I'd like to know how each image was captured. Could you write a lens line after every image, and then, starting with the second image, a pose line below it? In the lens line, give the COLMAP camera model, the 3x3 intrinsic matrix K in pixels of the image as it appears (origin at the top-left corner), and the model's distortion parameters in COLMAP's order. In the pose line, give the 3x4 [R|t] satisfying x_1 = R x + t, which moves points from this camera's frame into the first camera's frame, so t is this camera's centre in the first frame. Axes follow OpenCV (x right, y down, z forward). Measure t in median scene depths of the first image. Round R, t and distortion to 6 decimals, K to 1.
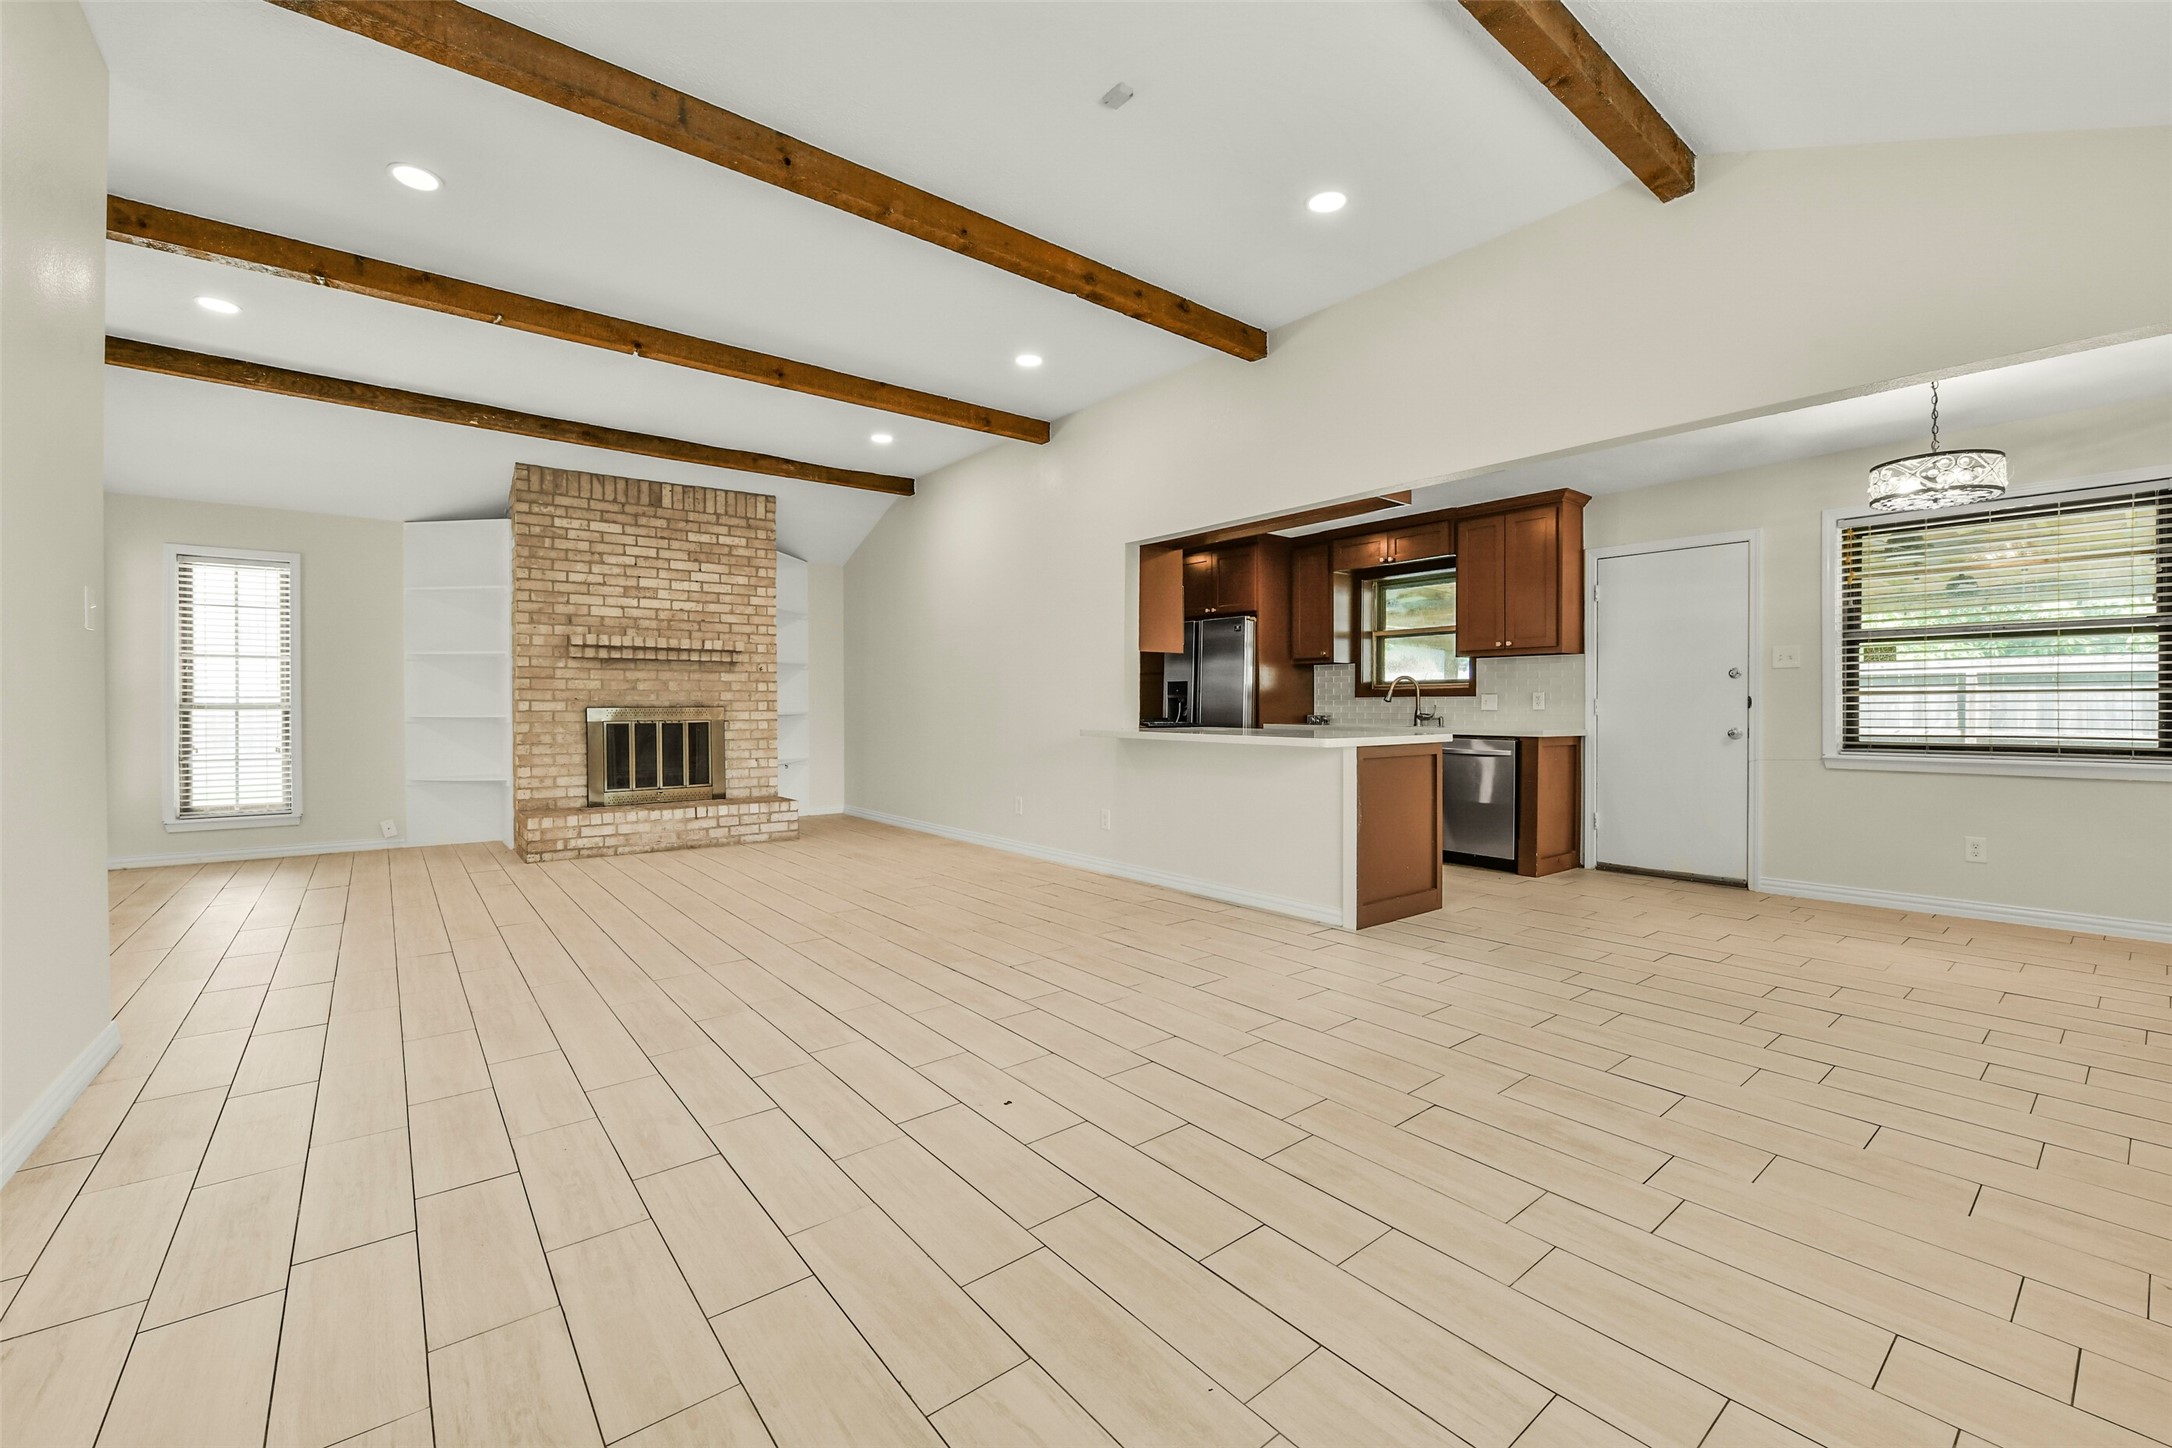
lens RADIAL K [[879.2, 0, 1086.6], [0, 879.2, 714.7], [0, 0, 1]] dist [-0.009391, -0.000280]
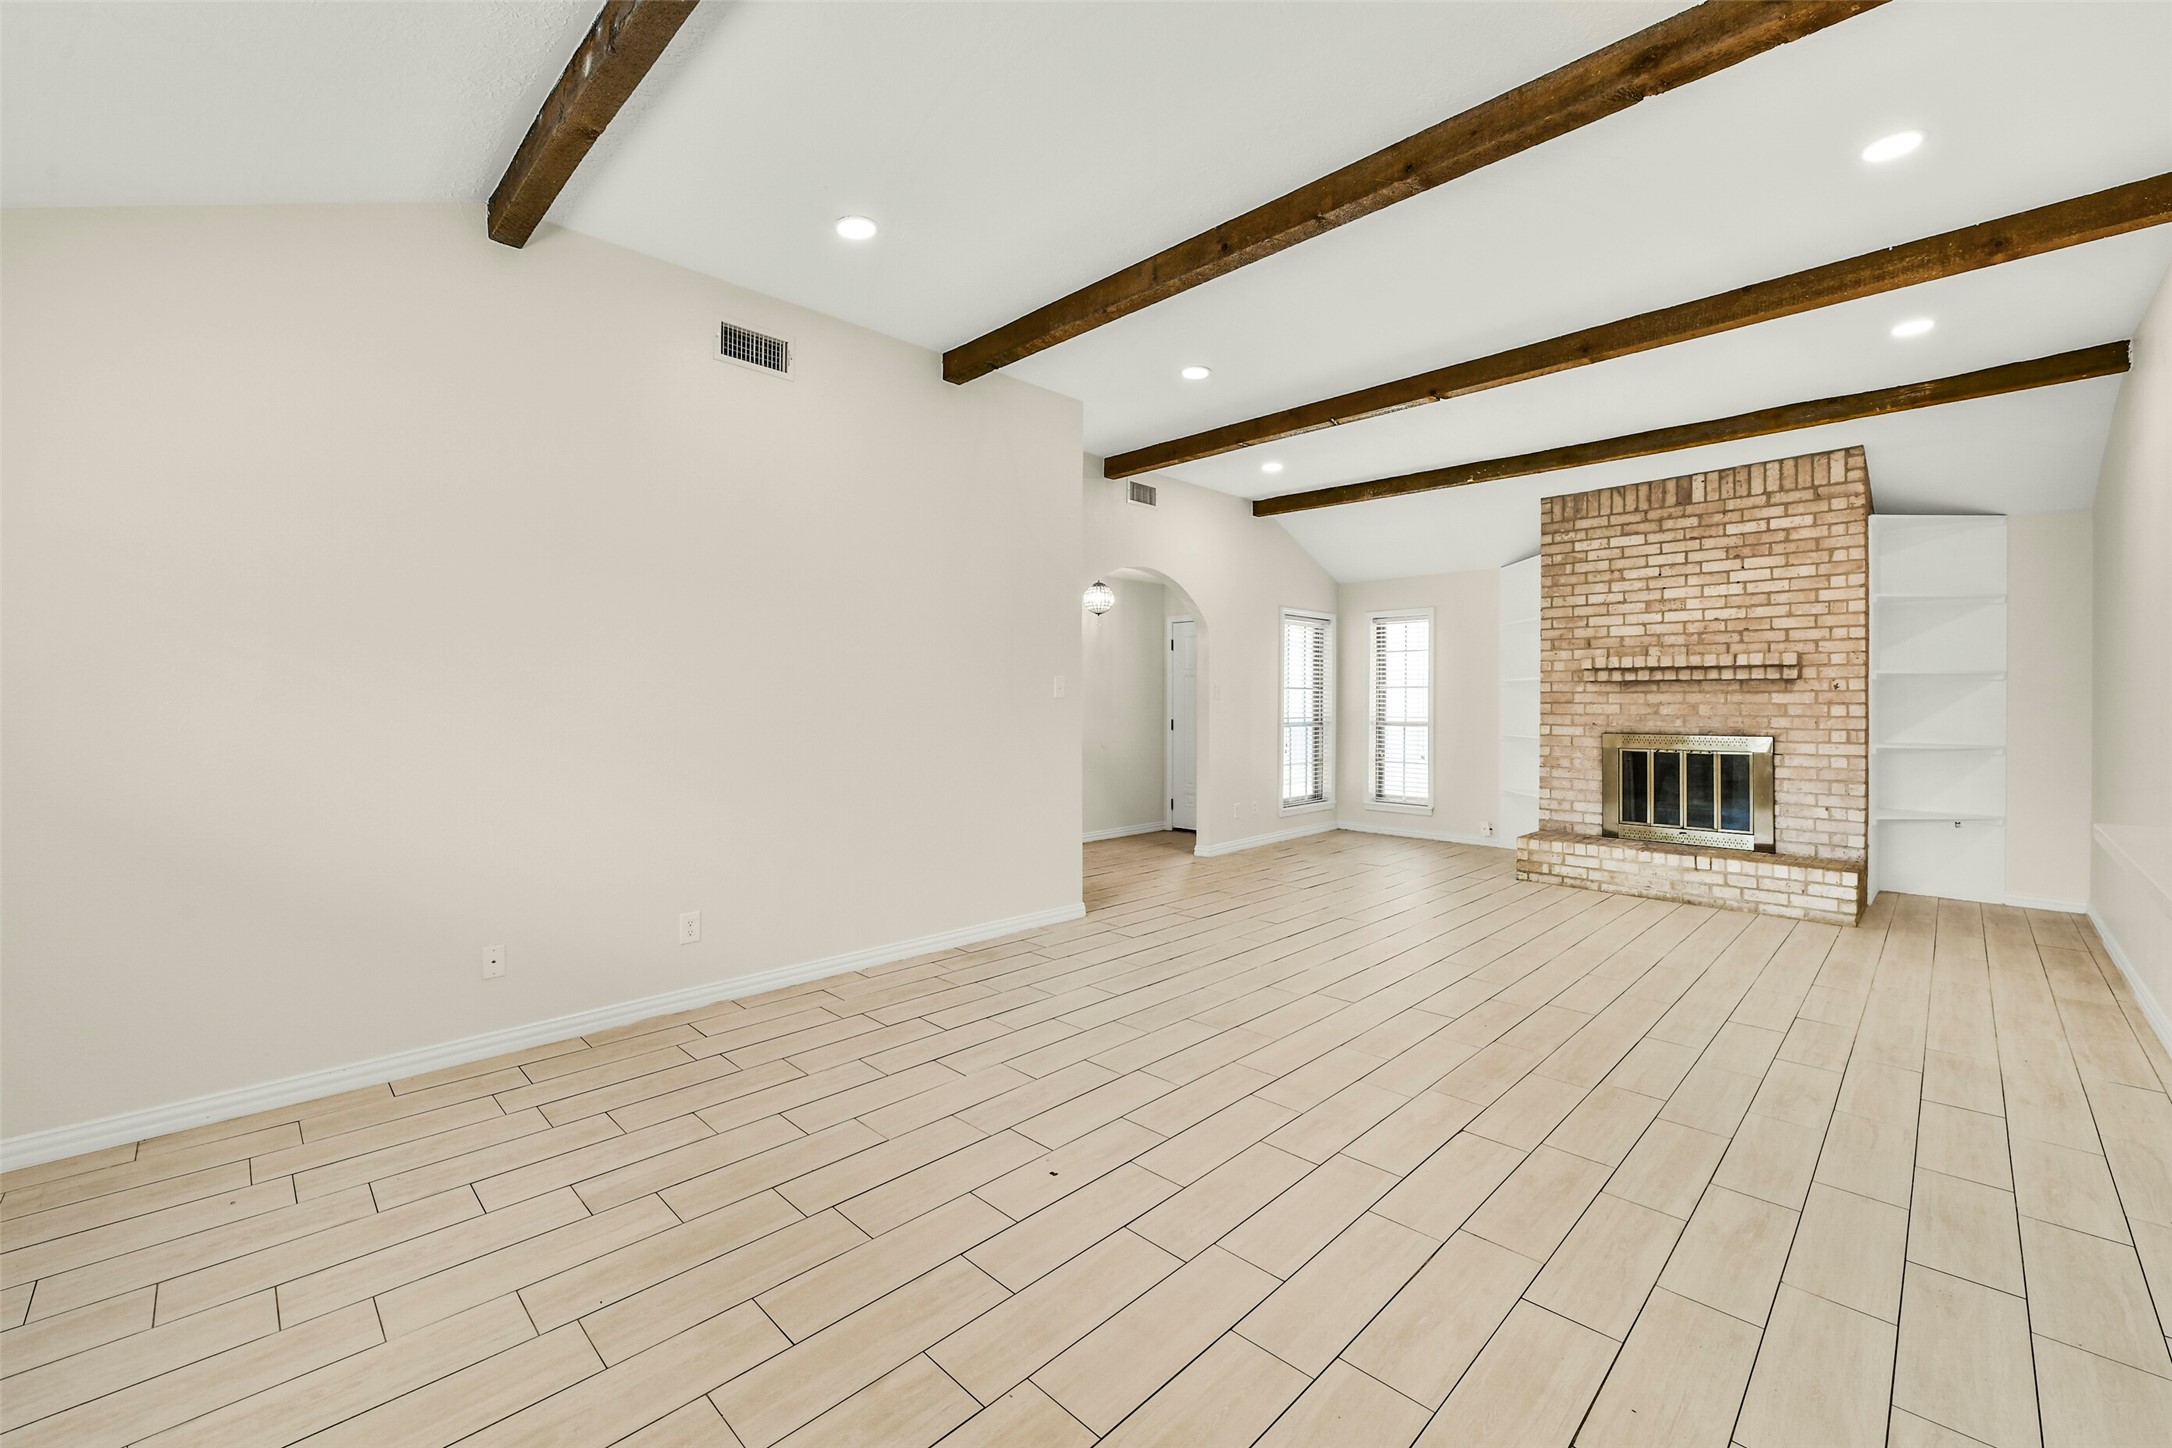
lens RADIAL K [[879.2, 0, 1087.1], [0, 879.2, 710.0], [0, 0, 1]] dist [-0.009391, -0.000280]
pose [[0.107519, 0.009068, -0.994162, 0.318383], [-0.012088, 0.999896, 0.007813, -0.033279], [0.994130, 0.011178, 0.107618, 0.325452]]
